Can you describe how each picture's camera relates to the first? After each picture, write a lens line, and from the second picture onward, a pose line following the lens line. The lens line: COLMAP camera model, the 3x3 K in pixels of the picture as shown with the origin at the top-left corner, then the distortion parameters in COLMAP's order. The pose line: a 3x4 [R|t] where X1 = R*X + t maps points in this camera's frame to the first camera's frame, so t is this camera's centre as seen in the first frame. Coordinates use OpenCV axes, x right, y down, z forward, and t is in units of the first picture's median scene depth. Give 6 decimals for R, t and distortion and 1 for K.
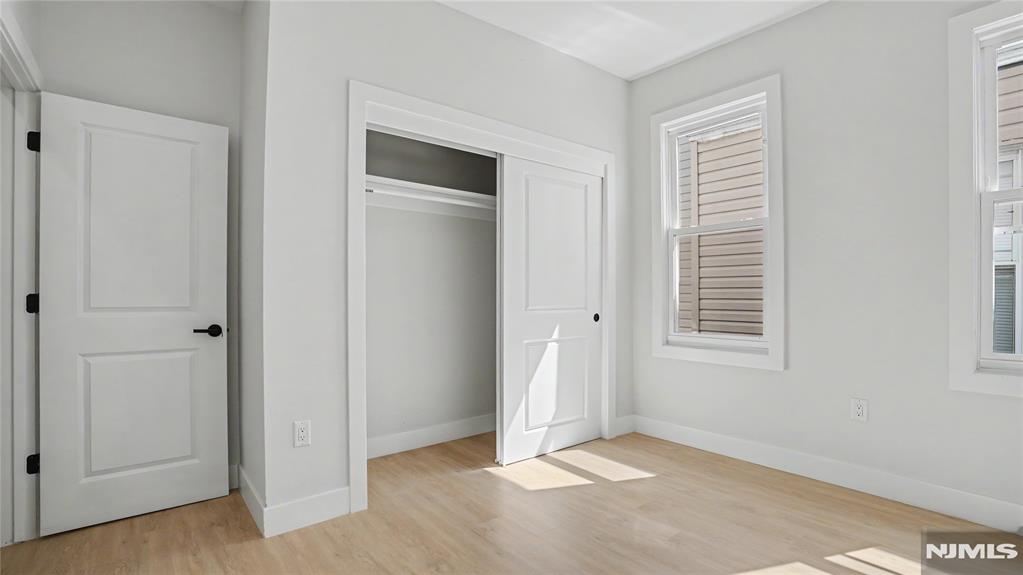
lens RADIAL K [[475.1, 0, 511.5], [0, 475.1, 287.5], [0, 0, 1]] dist [-0.064440, 0.020332]
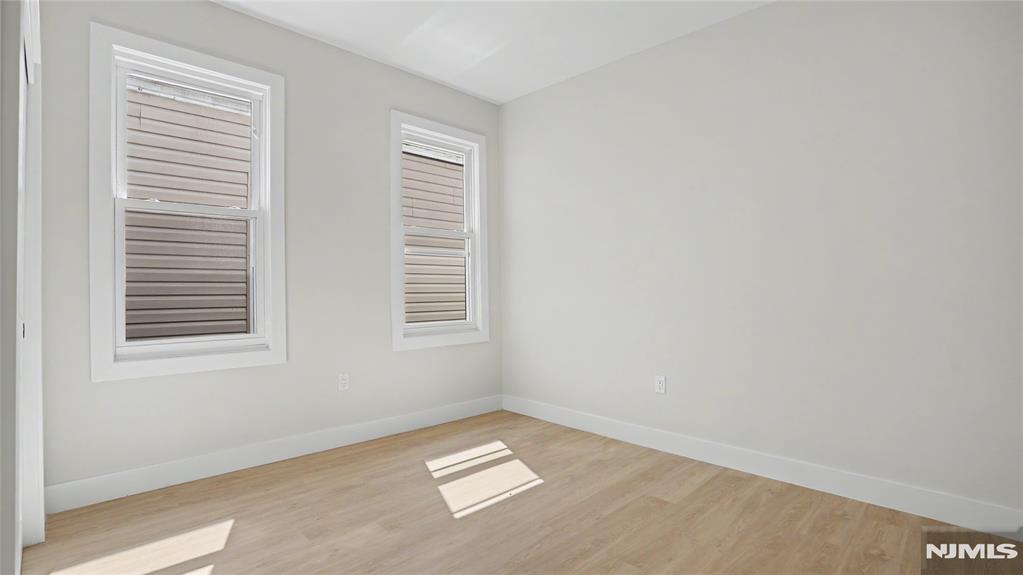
lens RADIAL K [[459.8, 0, 508.5], [0, 459.8, 277.9], [0, 0, 1]] dist [-0.000187, 0.000293]
pose [[-0.059551, 0.028645, 0.997814, -0.528421], [-0.009704, 0.999524, -0.029274, 0.015871], [-0.998178, -0.011426, -0.059245, 0.617148]]
